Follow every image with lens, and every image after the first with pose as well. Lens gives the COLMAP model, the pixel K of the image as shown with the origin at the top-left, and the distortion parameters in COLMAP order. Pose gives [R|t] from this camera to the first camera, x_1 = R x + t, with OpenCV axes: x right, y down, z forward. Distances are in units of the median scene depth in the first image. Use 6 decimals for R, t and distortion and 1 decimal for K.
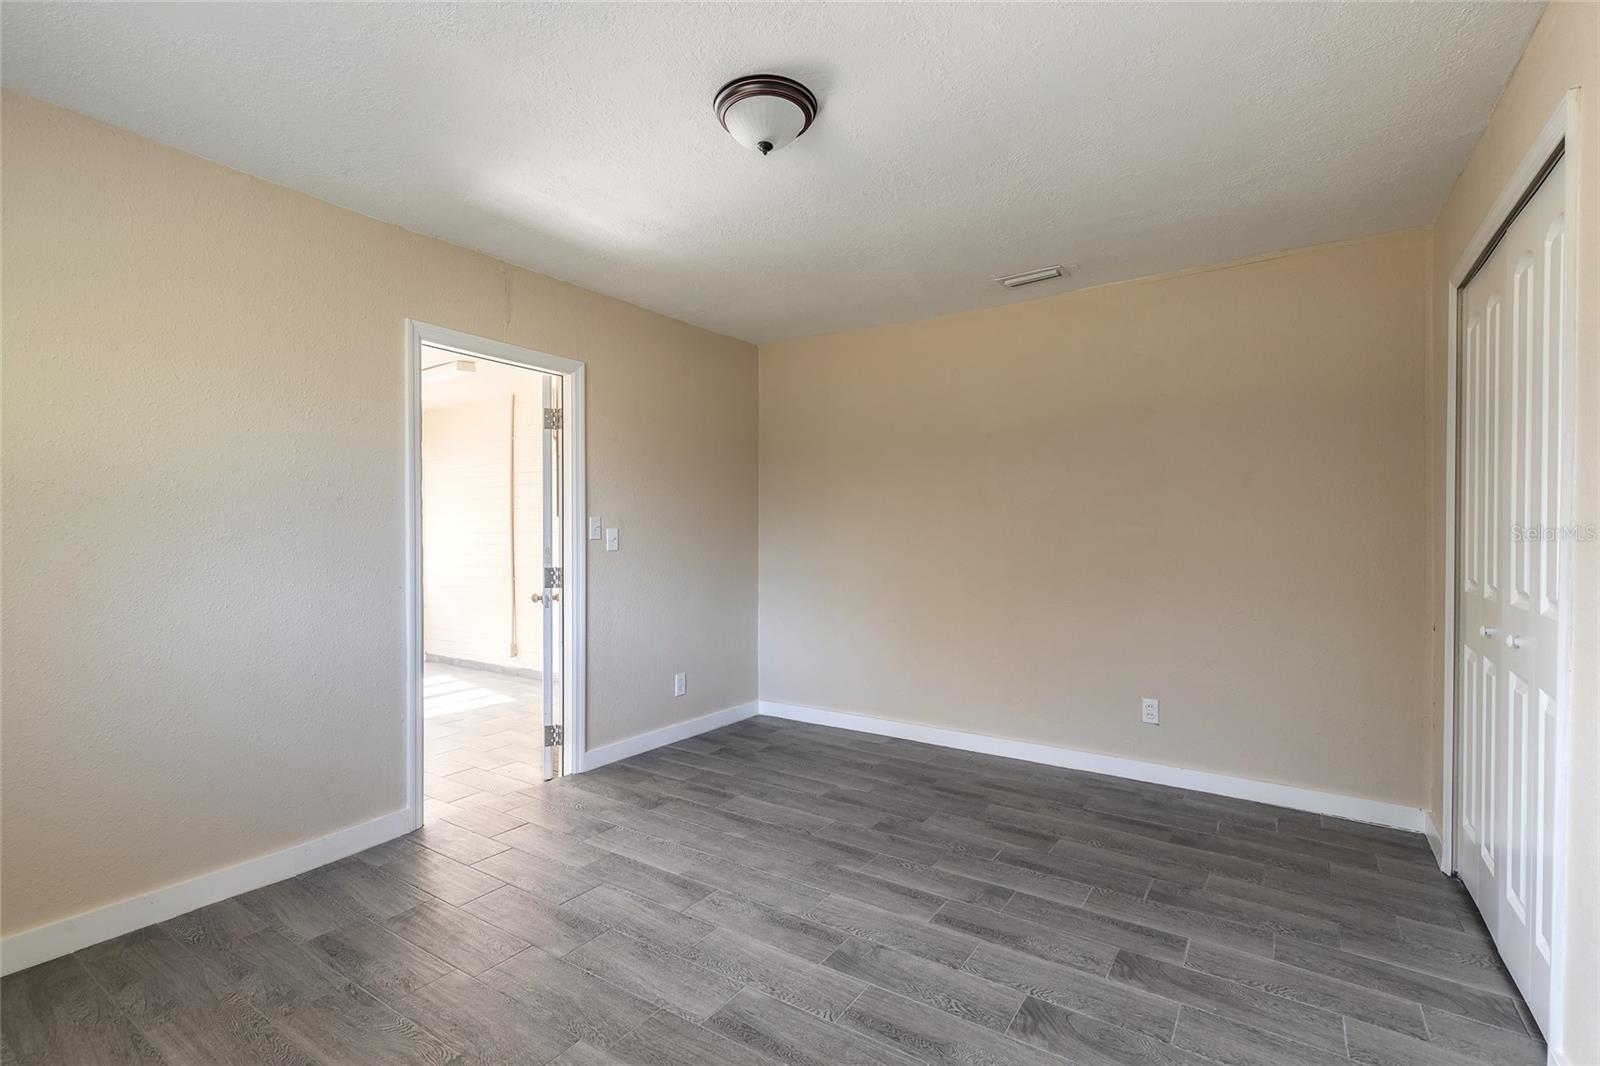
lens RADIAL K [[719.9, 0, 799.6], [0, 719.9, 538.0], [0, 0, 1]] dist [0.009117, -0.000135]
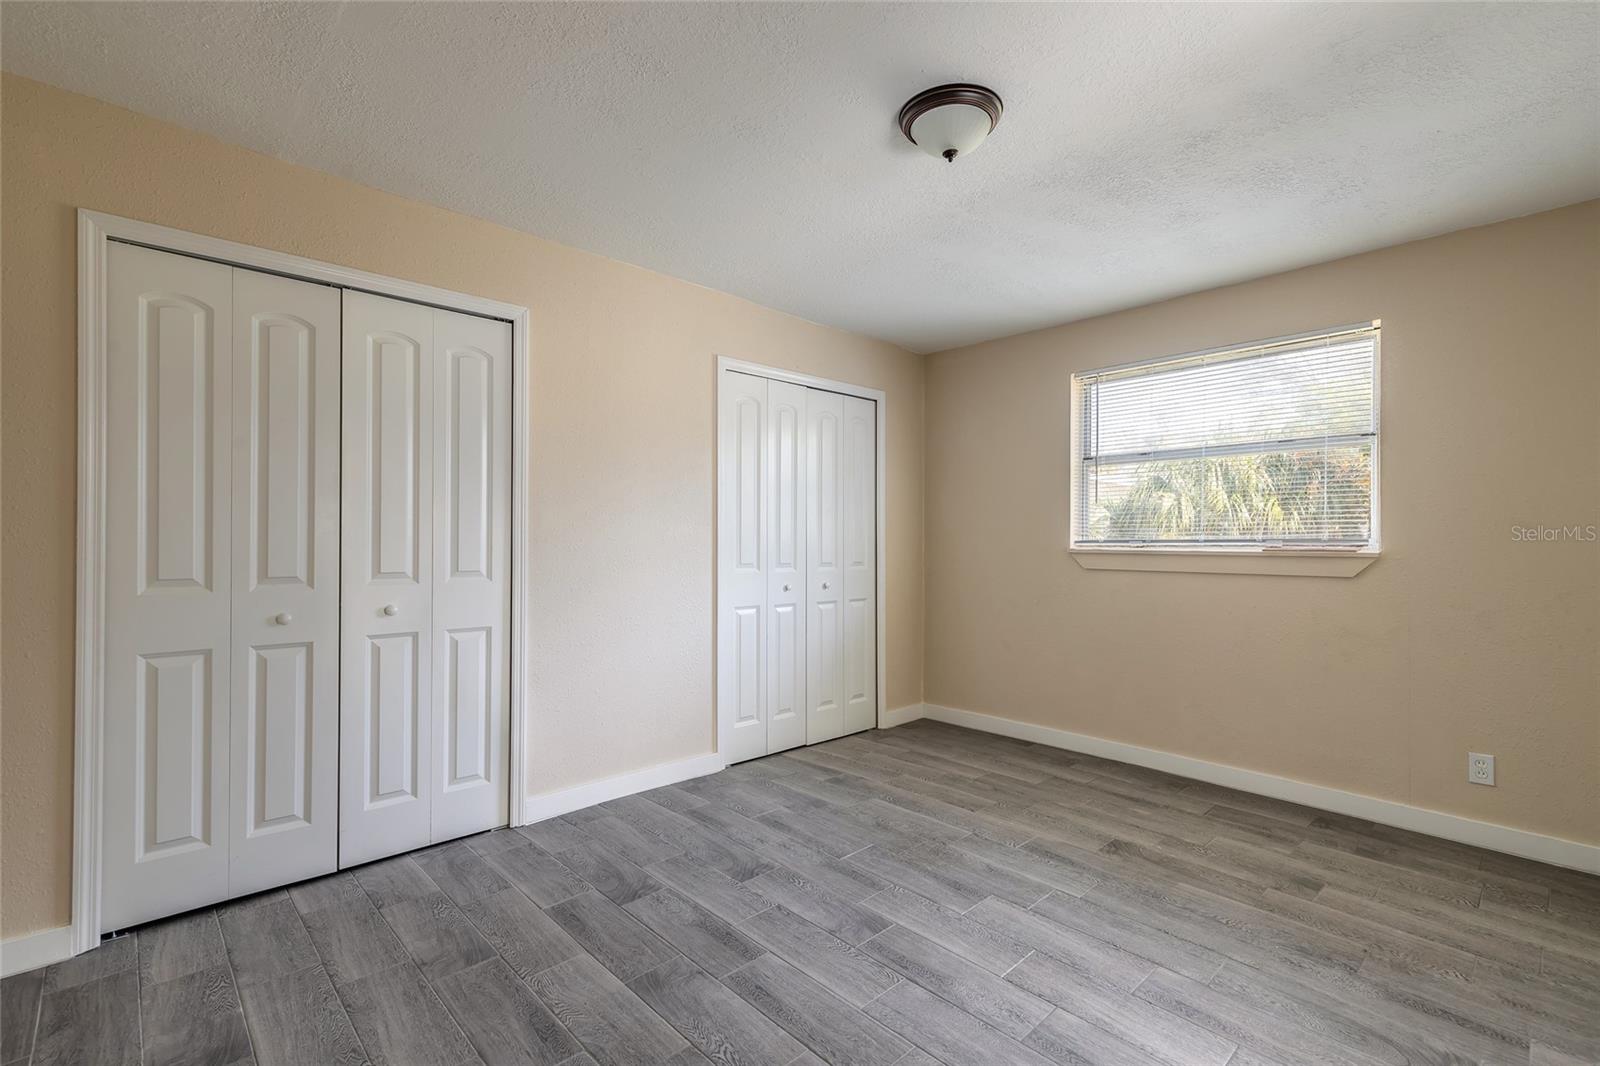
lens RADIAL K [[719.9, 0, 800.9], [0, 719.9, 537.0], [0, 0, 1]] dist [0.009117, -0.000135]
pose [[-0.975819, -0.005721, 0.218506, -0.066166], [-0.005448, 0.999983, 0.001853, -0.001177], [-0.218513, 0.000618, -0.975834, 2.024959]]
